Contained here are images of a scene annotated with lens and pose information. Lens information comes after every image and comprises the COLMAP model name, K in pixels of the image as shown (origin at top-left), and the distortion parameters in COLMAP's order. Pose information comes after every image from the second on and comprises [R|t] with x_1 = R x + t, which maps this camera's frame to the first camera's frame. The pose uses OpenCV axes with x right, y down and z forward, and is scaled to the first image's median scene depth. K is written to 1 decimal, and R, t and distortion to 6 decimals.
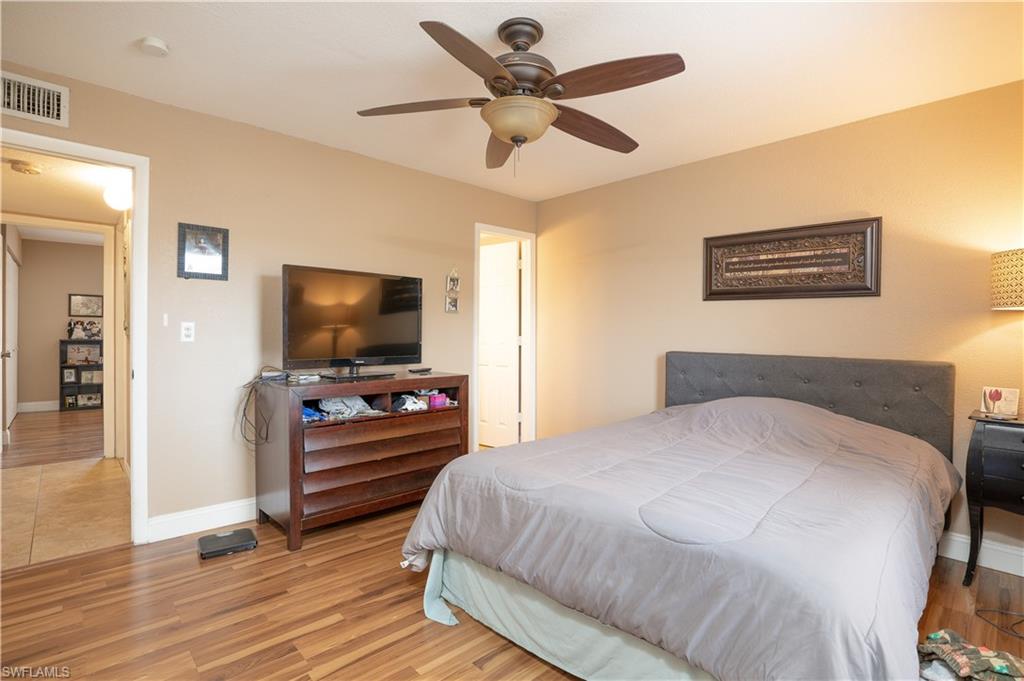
lens RADIAL K [[483.9, 0, 512.1], [0, 483.9, 337.1], [0, 0, 1]] dist [-0.032079, 0.000247]
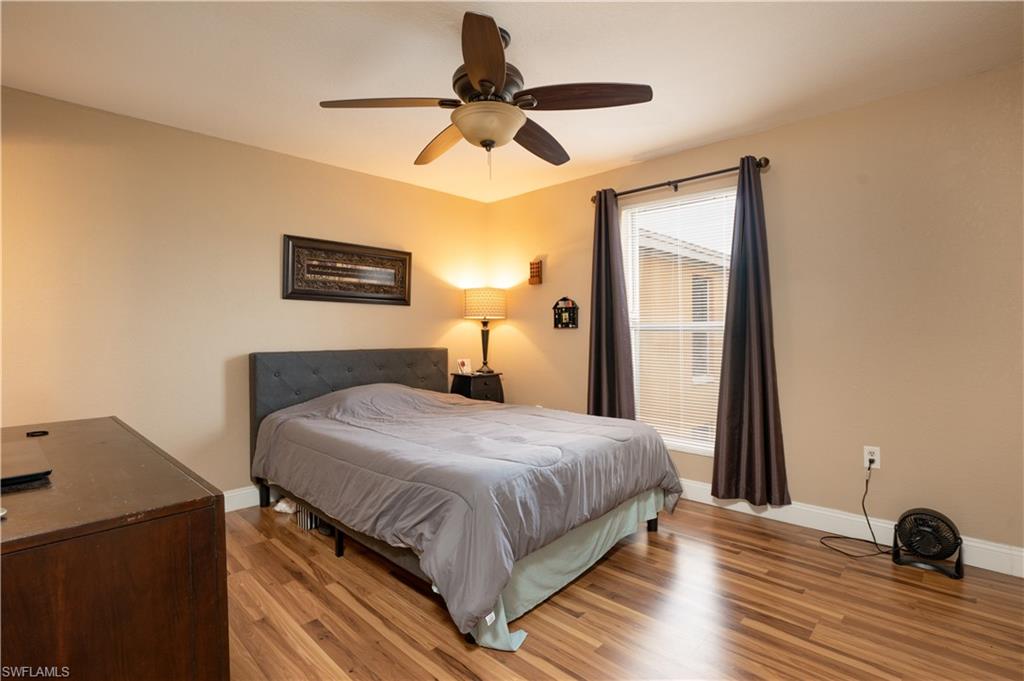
lens RADIAL K [[483.9, 0, 512.2], [0, 483.9, 335.5], [0, 0, 1]] dist [-0.032079, 0.000247]
pose [[-0.027061, -0.016651, 0.999495, -0.643472], [0.014845, 0.999744, 0.017057, -0.012213], [-0.999524, 0.015299, -0.026807, 0.620243]]
